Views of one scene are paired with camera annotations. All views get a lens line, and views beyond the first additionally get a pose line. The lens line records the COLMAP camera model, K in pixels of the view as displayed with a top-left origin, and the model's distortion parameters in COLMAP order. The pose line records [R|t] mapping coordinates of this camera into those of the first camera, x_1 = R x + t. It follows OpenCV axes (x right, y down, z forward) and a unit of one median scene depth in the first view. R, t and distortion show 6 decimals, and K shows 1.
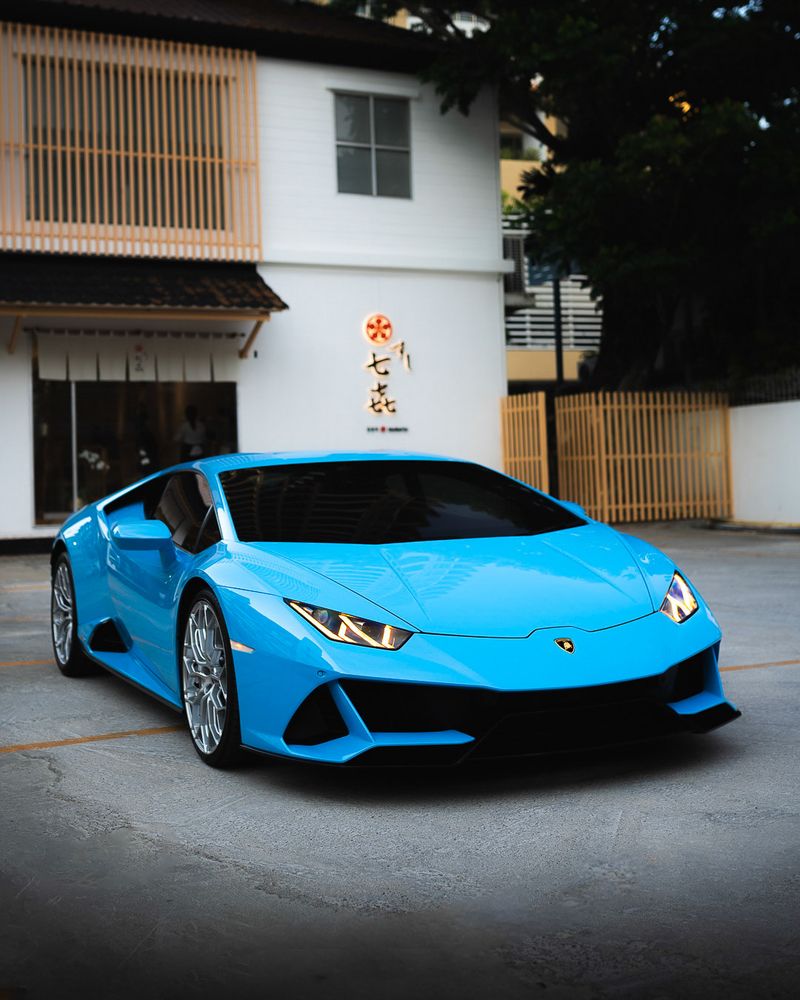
lens RADIAL K [[1310.6, 0, 413.4], [0, 1310.6, 357.3], [0, 0, 1]] dist [-0.033237, -0.021759]
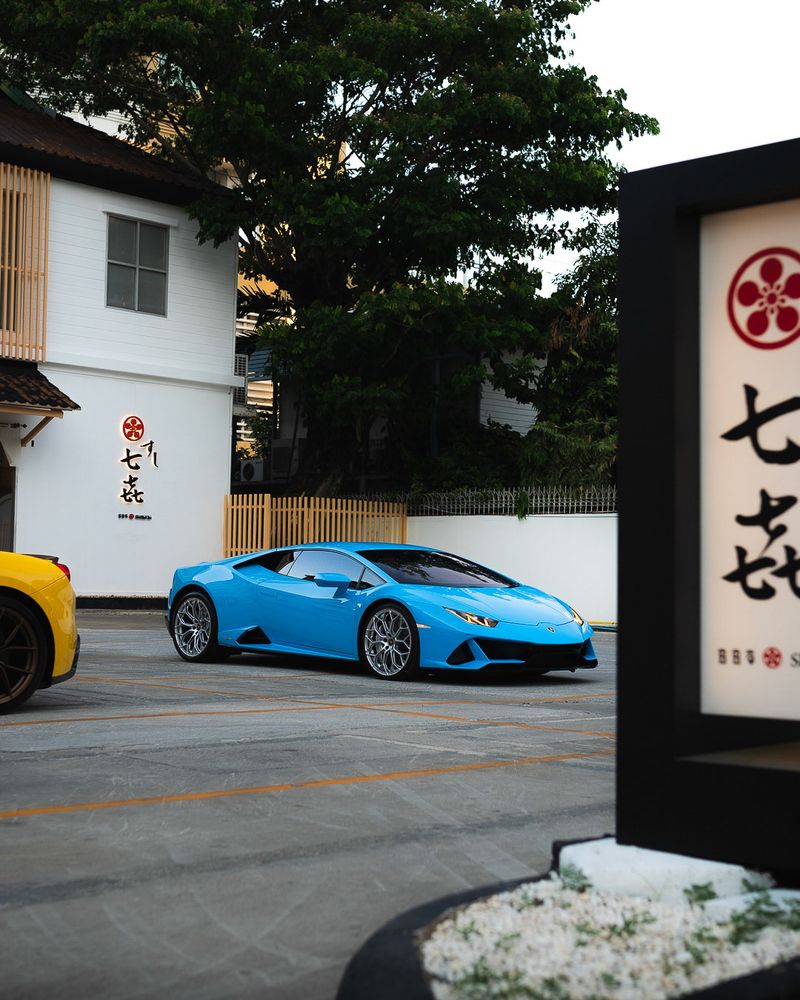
lens RADIAL K [[1493.4, 0, 400.0], [0, 1493.4, 500.0], [0, 0, 1]] dist [-0.019209, -0.008737]
pose [[0.943581, 0.066447, 0.324407, -0.225836], [-0.078512, 0.996619, 0.024231, -0.009370], [-0.321700, -0.048334, 0.945607, -0.305980]]
